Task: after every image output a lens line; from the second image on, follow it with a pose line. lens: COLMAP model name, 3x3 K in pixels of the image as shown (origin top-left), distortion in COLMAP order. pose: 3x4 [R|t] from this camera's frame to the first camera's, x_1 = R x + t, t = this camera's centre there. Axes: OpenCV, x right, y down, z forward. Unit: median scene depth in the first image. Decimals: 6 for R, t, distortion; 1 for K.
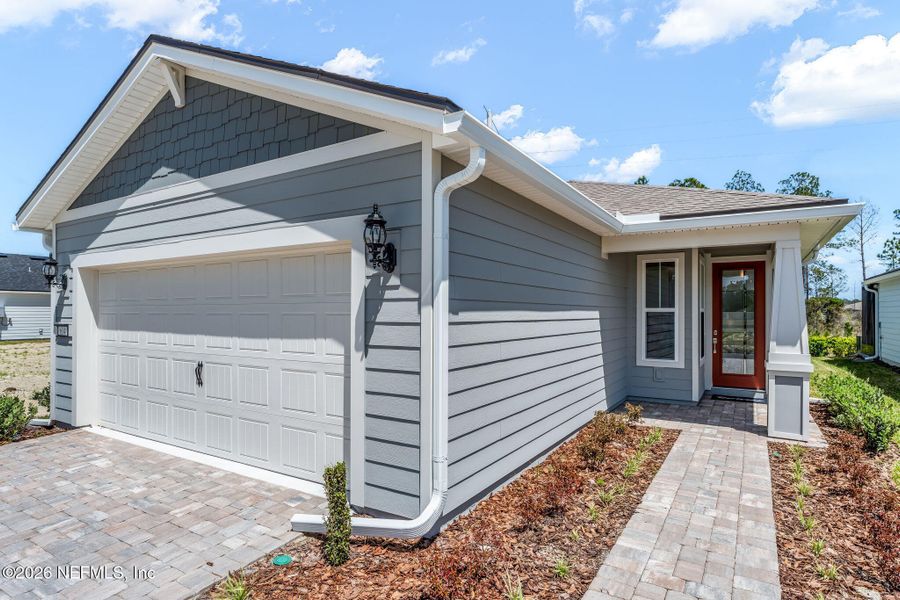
lens RADIAL K [[491.5, 0, 449.1], [0, 491.5, 306.0], [0, 0, 1]] dist [-0.007187, -0.000973]
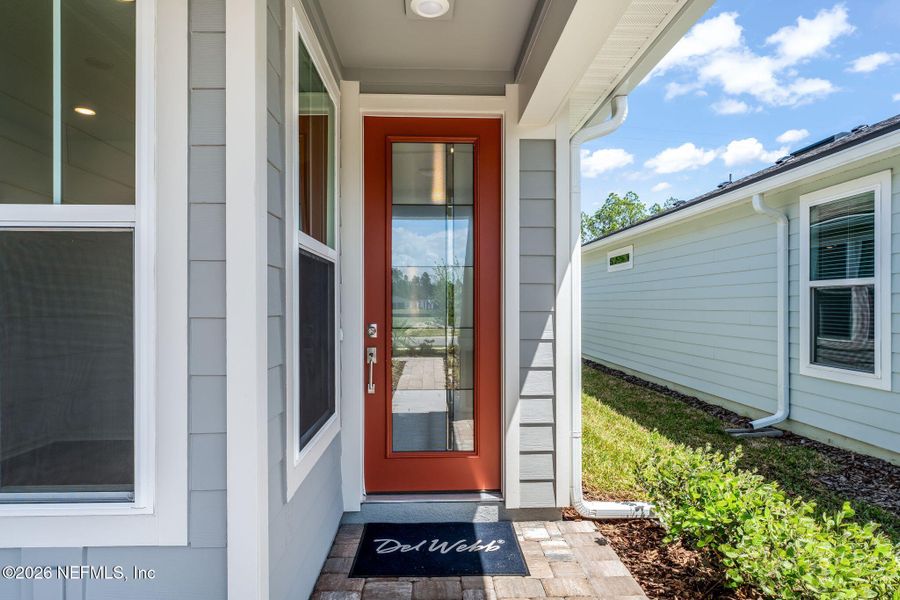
lens RADIAL K [[491.5, 0, 449.1], [0, 491.5, 306.0], [0, 0, 1]] dist [-0.007187, -0.000973]
pose [[0.826753, -0.006428, 0.562528, 0.606677], [-0.003522, 0.999856, 0.016601, 0.048365], [-0.562554, -0.015706, 0.826611, 1.059814]]
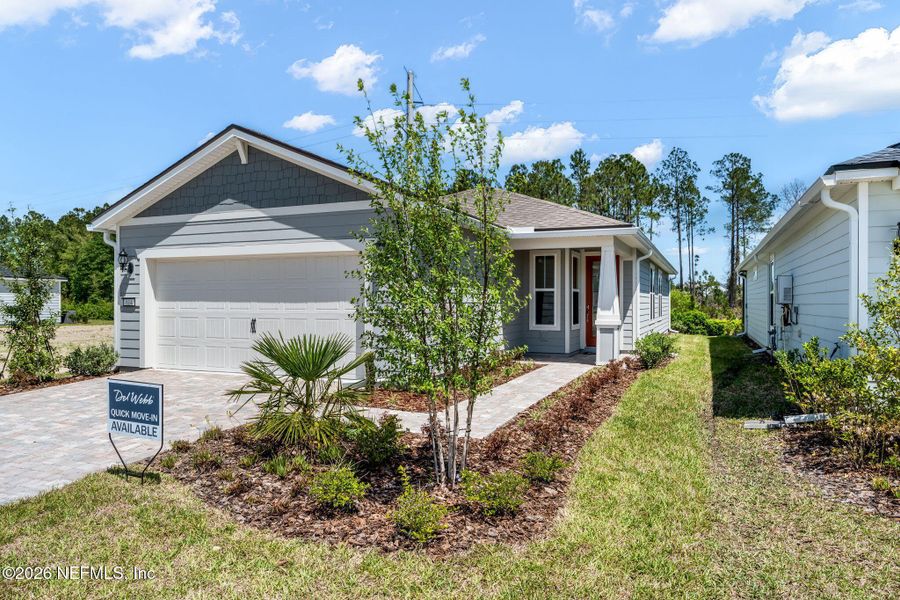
lens RADIAL K [[609.9, 0, 462.1], [0, 609.9, 301.5], [0, 0, 1]] dist [-0.004963, -0.000891]
pose [[0.984932, -0.001723, 0.172935, -0.142923], [-0.000658, 0.999906, 0.013713, 0.023742], [-0.172942, -0.013620, 0.984838, -0.920916]]
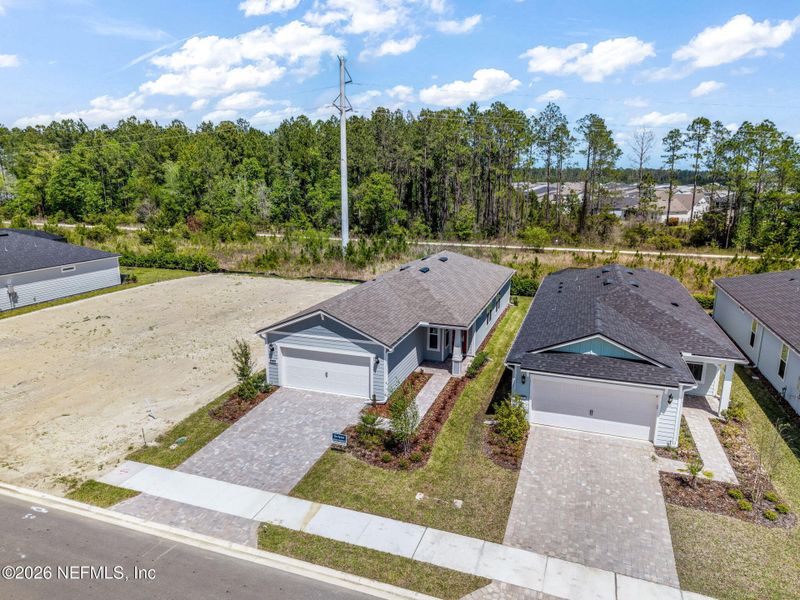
lens RADIAL K [[546.5, 0, 400.0], [0, 546.5, 300.0], [0, 0, 1]] dist [0.002452, -0.000197]
pose [[0.975047, -0.044838, 0.217423, -0.739666], [-0.007327, 0.972357, 0.233384, -1.396257], [-0.221877, -0.229154, 0.947765, -3.067073]]
